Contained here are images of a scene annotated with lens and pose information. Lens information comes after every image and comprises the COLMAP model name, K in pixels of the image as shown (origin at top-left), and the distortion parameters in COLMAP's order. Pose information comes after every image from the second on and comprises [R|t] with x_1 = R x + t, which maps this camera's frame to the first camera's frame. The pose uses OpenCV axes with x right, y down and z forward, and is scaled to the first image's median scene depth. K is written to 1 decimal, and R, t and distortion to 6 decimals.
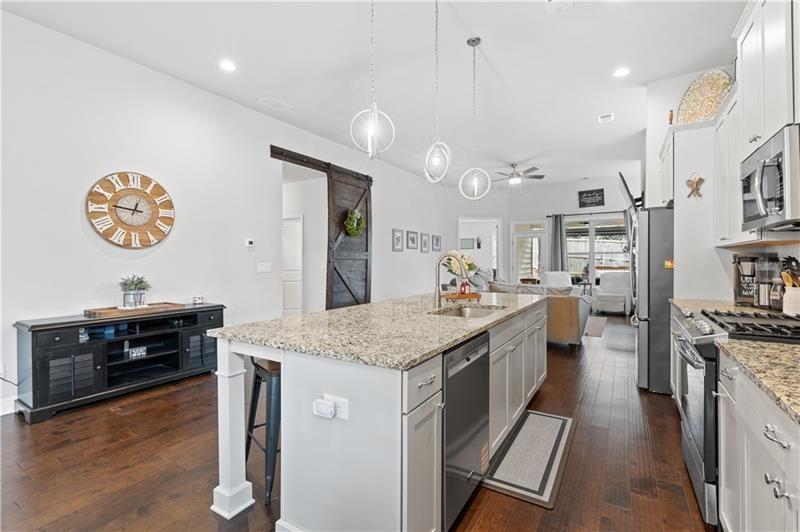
lens RADIAL K [[364.3, 0, 399.9], [0, 364.3, 259.6], [0, 0, 1]] dist [-0.003677, -0.000046]
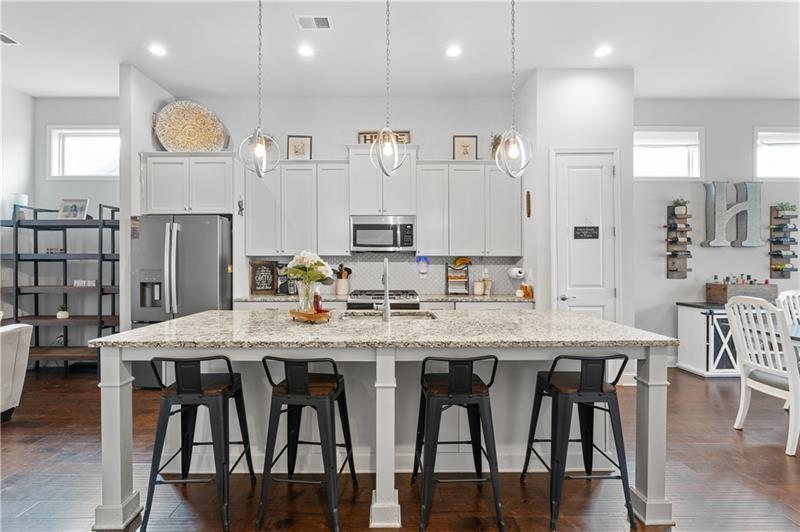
lens RADIAL K [[364.9, 0, 390.4], [0, 364.9, 264.5], [0, 0, 1]] dist [-0.003506, 0.000541]
pose [[-0.526543, 0.000998, 0.850148, -0.281230], [-0.002678, 0.999992, -0.002833, -0.000027], [-0.850144, -0.003768, -0.526536, 0.648738]]
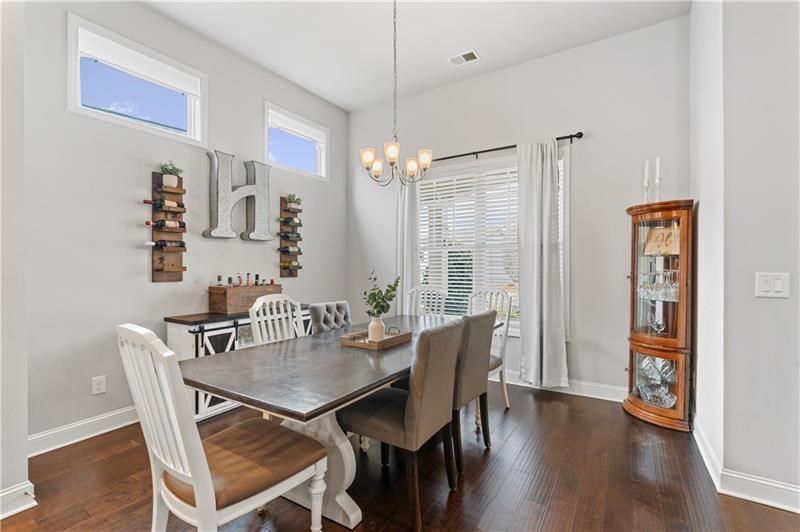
lens RADIAL K [[367.2, 0, 399.0], [0, 367.2, 265.4], [0, 0, 1]] dist [-0.002051, 0.000366]
pose [[-0.999883, 0.001159, 0.015246, -0.284744], [0.001134, 0.999998, -0.001608, 0.003525], [-0.015248, -0.001590, -0.999882, 0.263261]]
